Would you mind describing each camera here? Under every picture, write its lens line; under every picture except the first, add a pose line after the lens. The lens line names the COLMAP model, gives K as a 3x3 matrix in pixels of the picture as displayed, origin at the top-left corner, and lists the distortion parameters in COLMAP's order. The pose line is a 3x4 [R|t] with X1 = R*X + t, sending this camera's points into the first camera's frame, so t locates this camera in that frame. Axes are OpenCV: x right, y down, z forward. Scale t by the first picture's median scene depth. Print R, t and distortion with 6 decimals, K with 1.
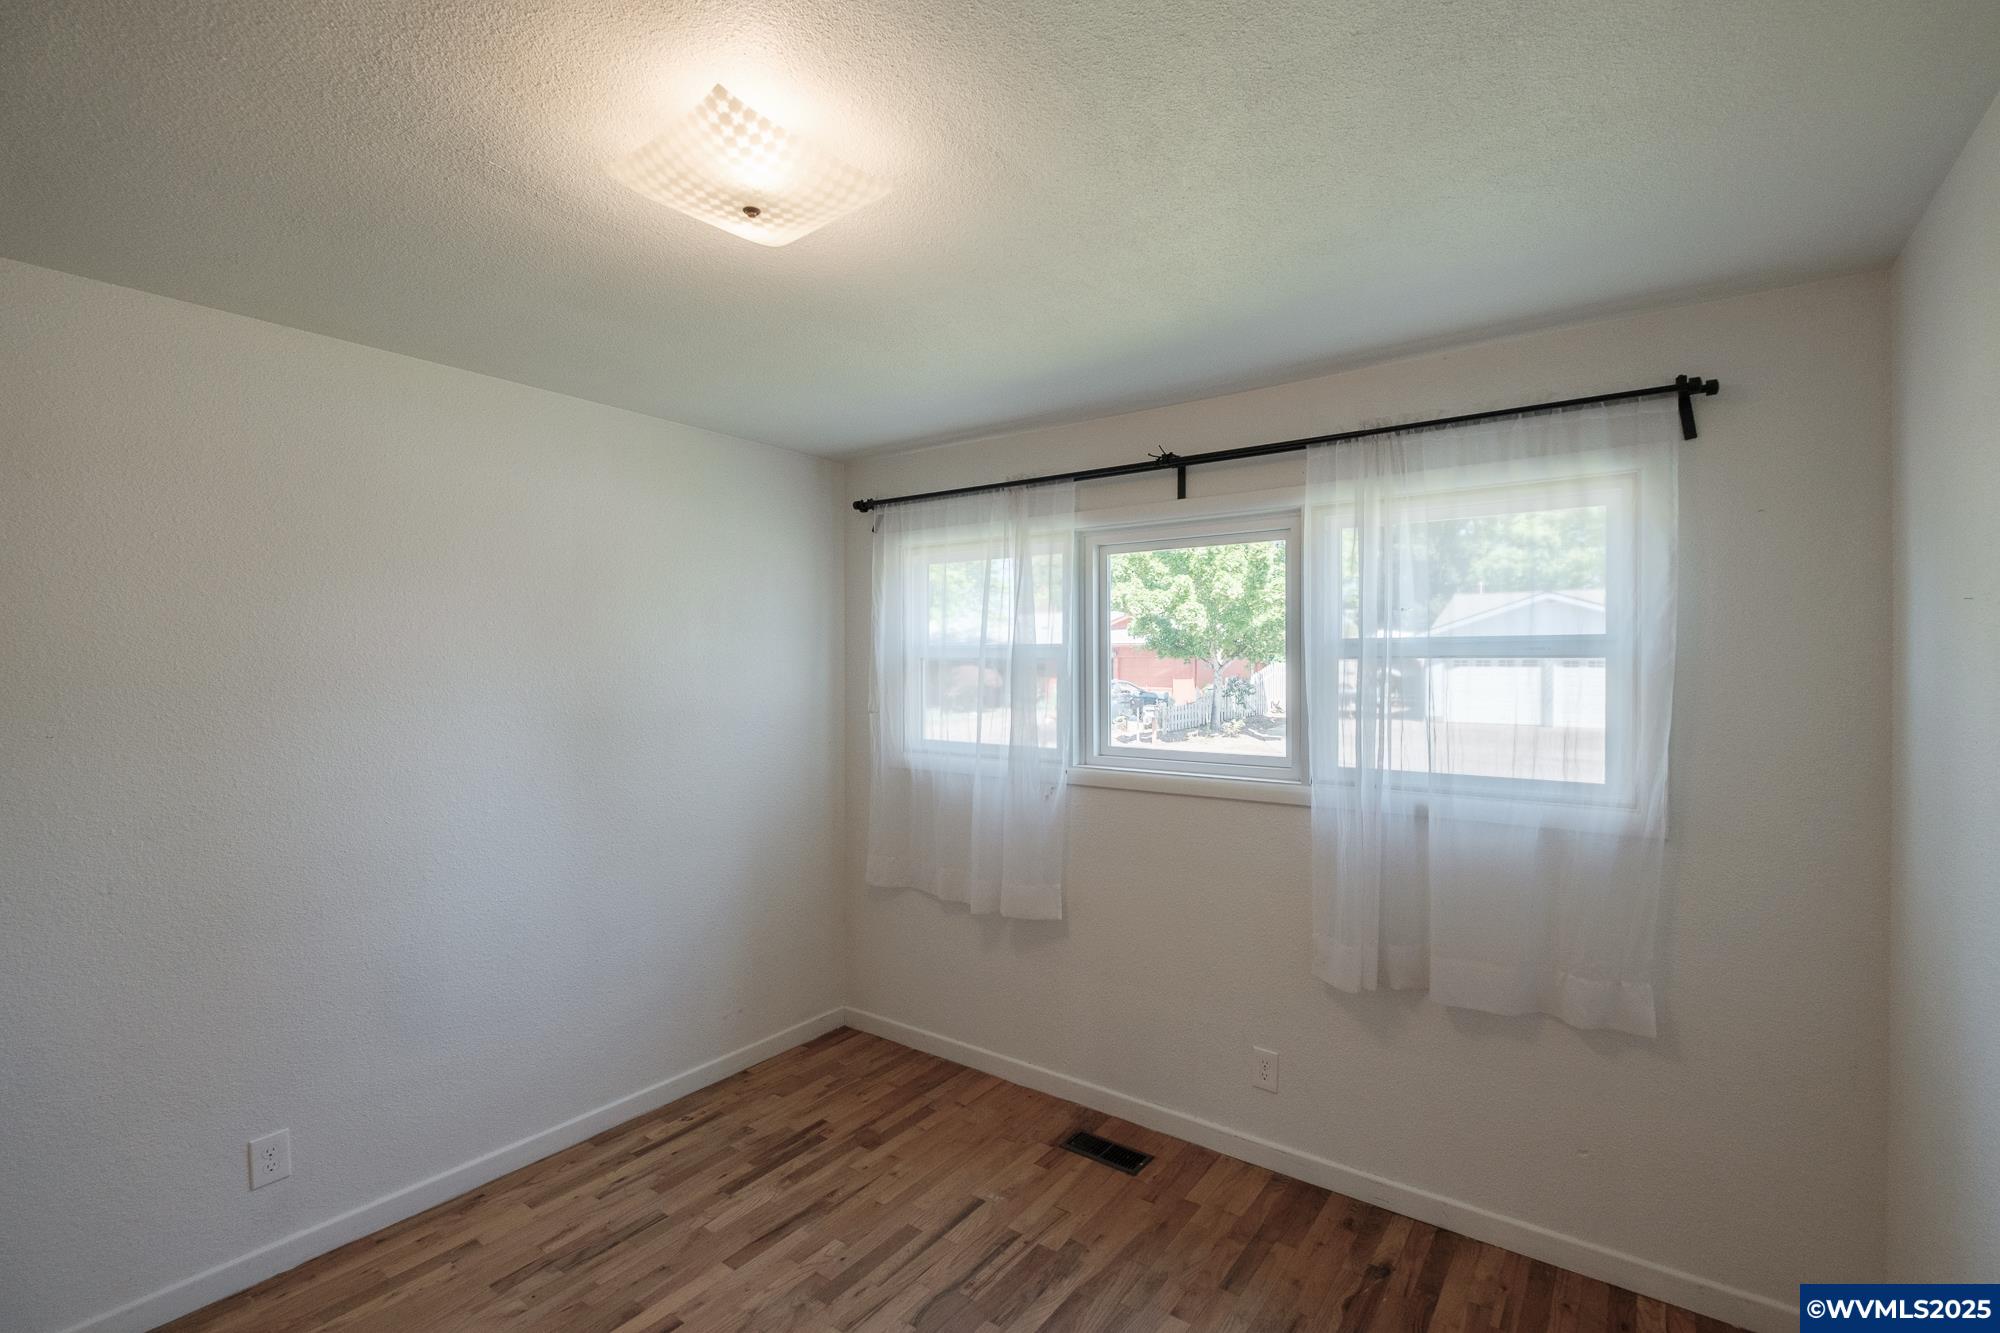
lens RADIAL K [[864.2, 0, 1090.0], [0, 864.2, 662.5], [0, 0, 1]] dist [0.002843, -0.001095]
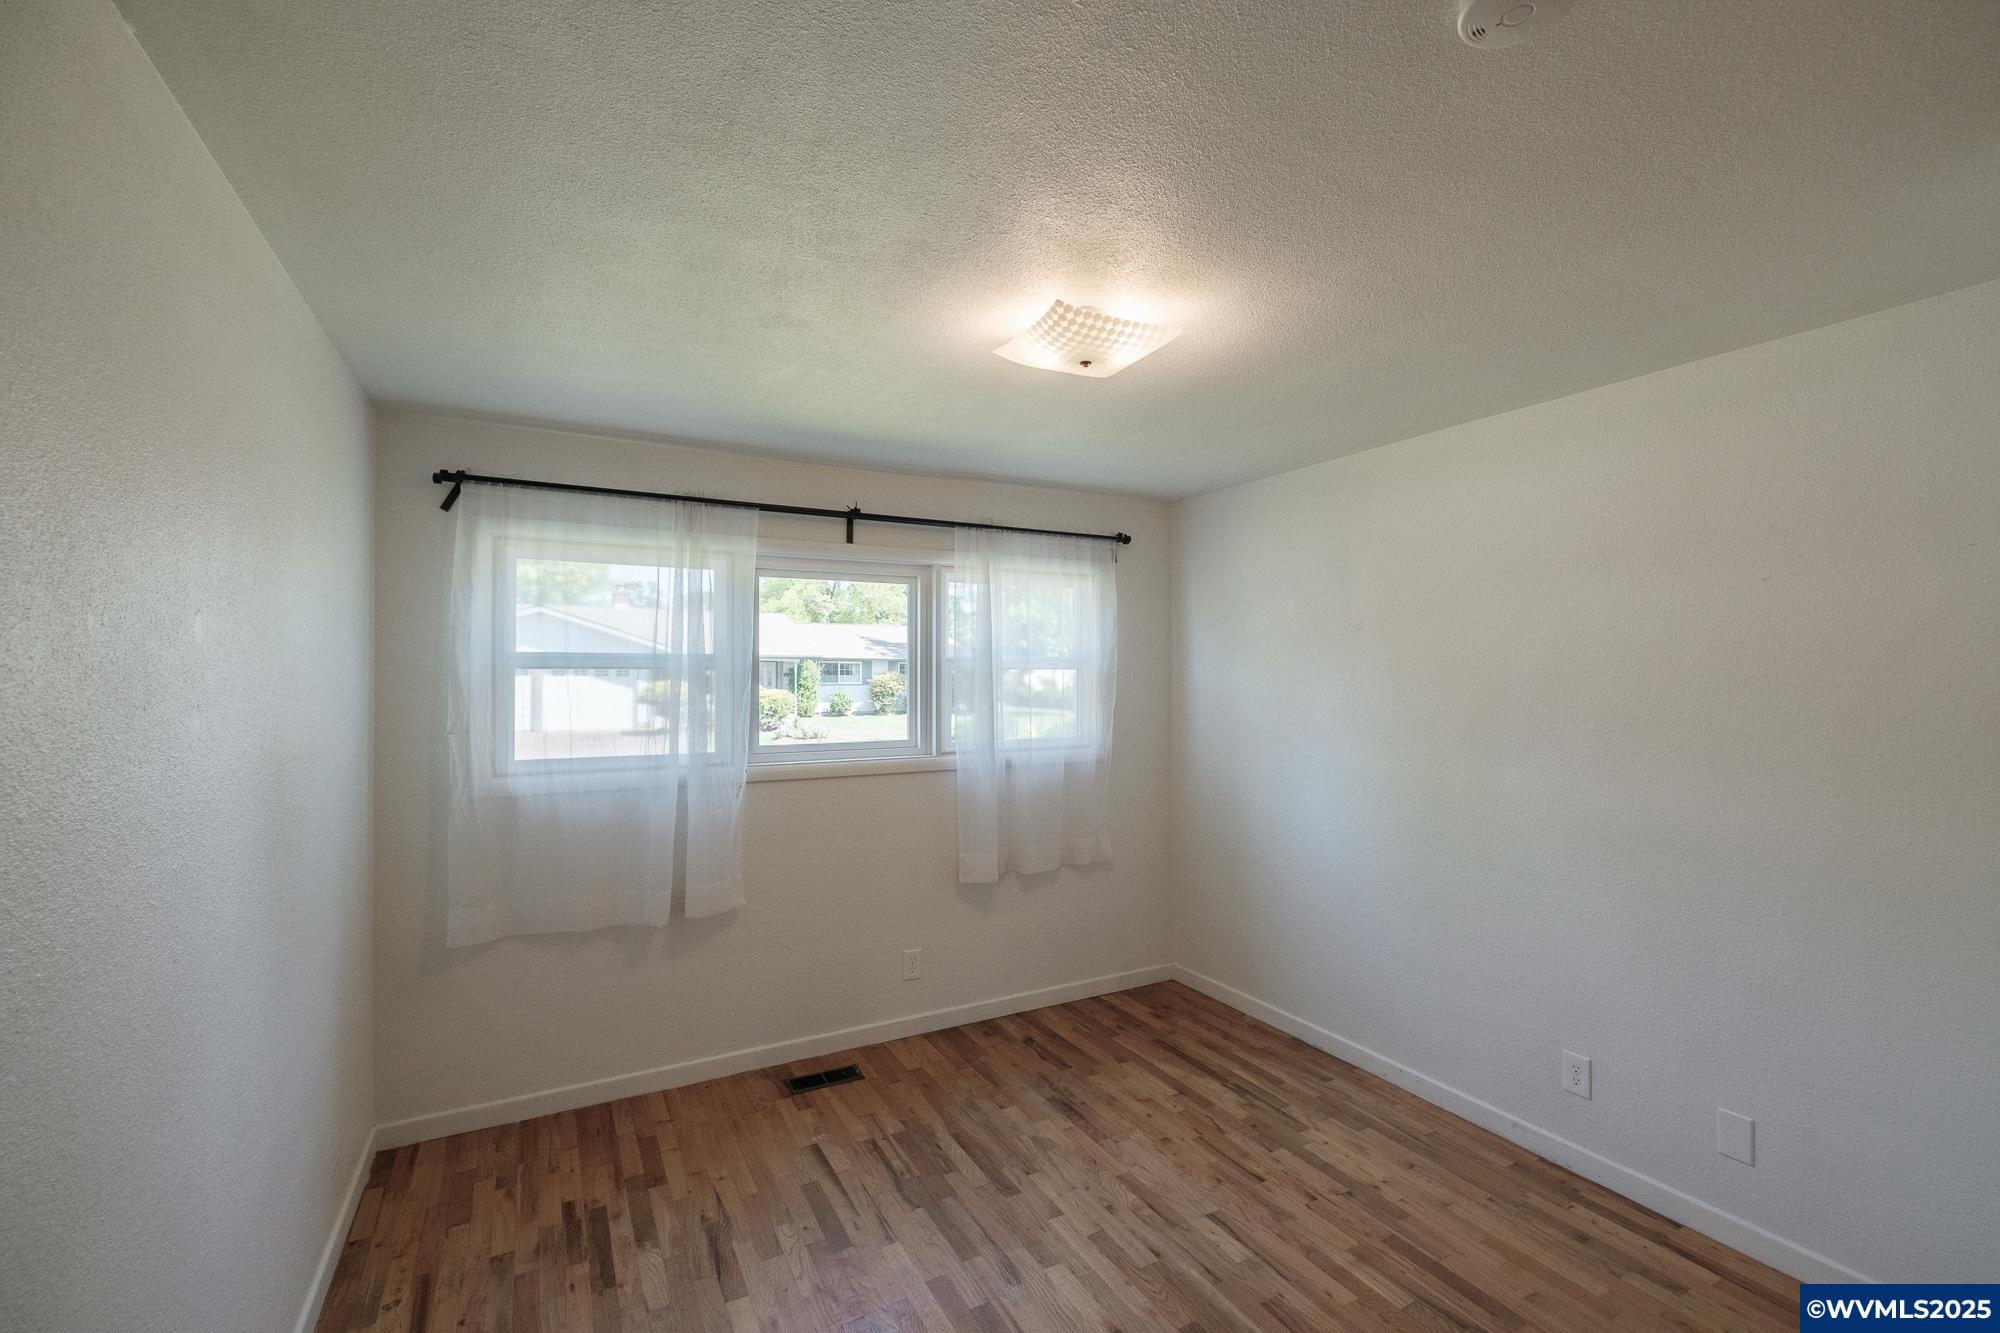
lens RADIAL K [[864.2, 0, 938.0], [0, 864.2, 661.4], [0, 0, 1]] dist [0.002843, -0.001095]
pose [[0.490825, 0.009265, 0.871209, -0.956917], [-0.002202, 0.999953, -0.009393, -0.003971], [-0.871256, 0.002692, 0.490822, 0.271861]]
